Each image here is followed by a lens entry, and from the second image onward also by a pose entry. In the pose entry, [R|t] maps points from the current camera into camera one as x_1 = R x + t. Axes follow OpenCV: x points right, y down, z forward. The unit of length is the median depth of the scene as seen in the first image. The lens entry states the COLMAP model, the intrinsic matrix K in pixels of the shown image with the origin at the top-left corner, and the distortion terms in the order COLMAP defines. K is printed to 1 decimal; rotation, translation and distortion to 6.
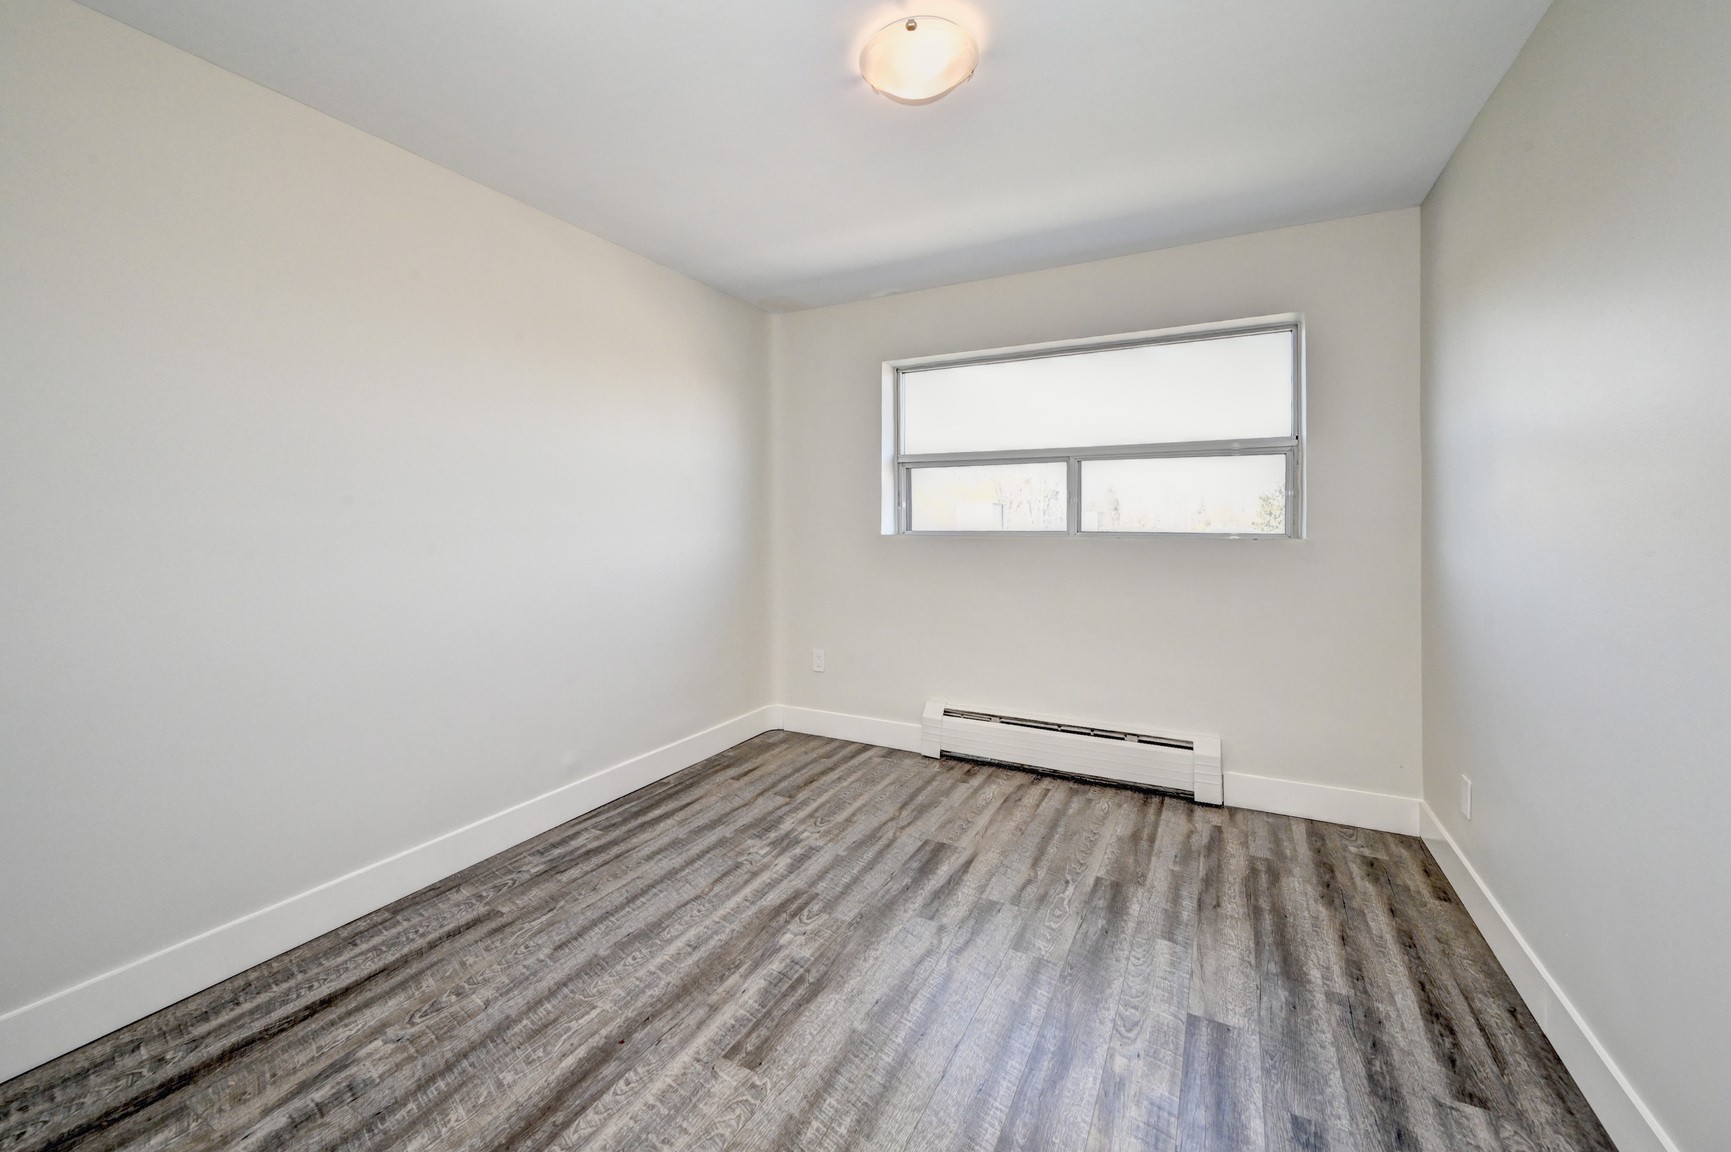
lens RADIAL K [[710.1, 0, 860.0], [0, 710.1, 563.0], [0, 0, 1]] dist [-0.001768, -0.000414]
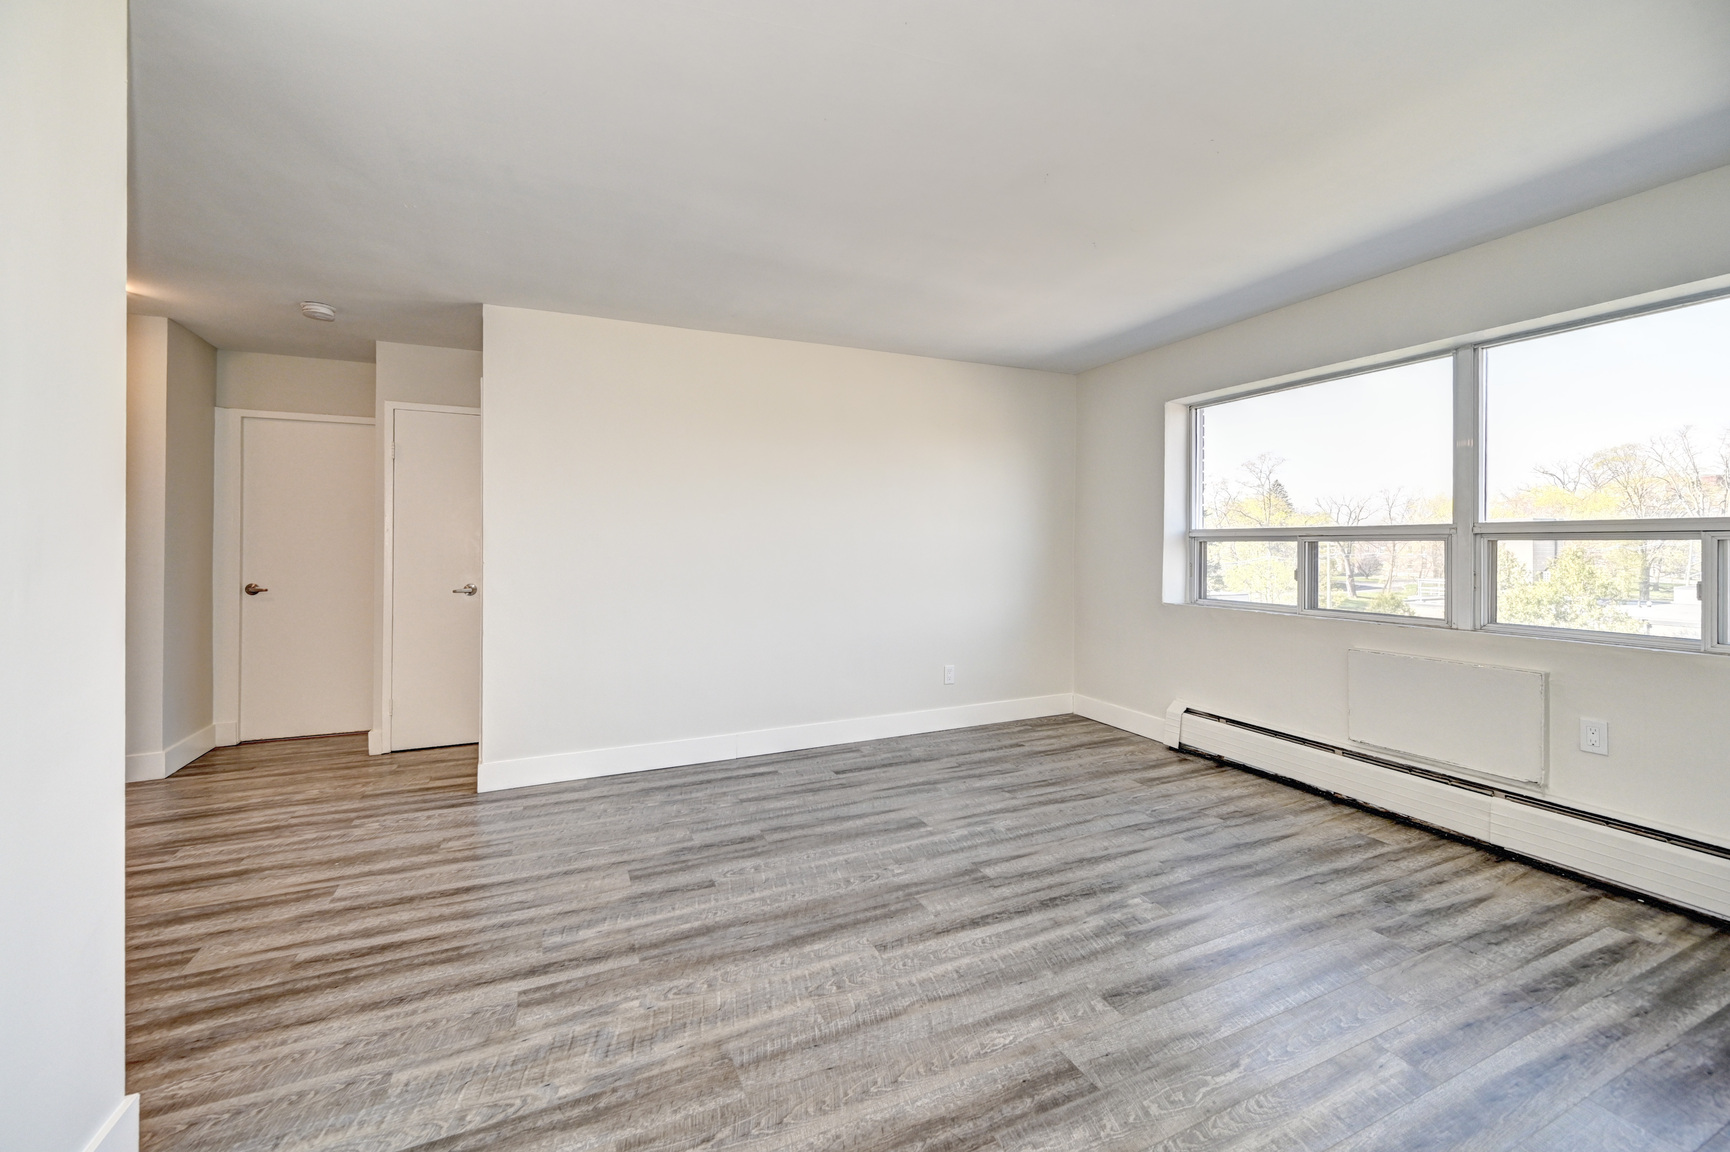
lens RADIAL K [[700.7, 0, 860.6], [0, 700.7, 553.0], [0, 0, 1]] dist [-0.000500, -0.000699]
pose [[0.787173, 0.008030, -0.616680, 0.329458], [-0.034039, 0.998957, -0.030442, 0.008800], [0.615793, 0.044954, 0.786625, -0.175811]]
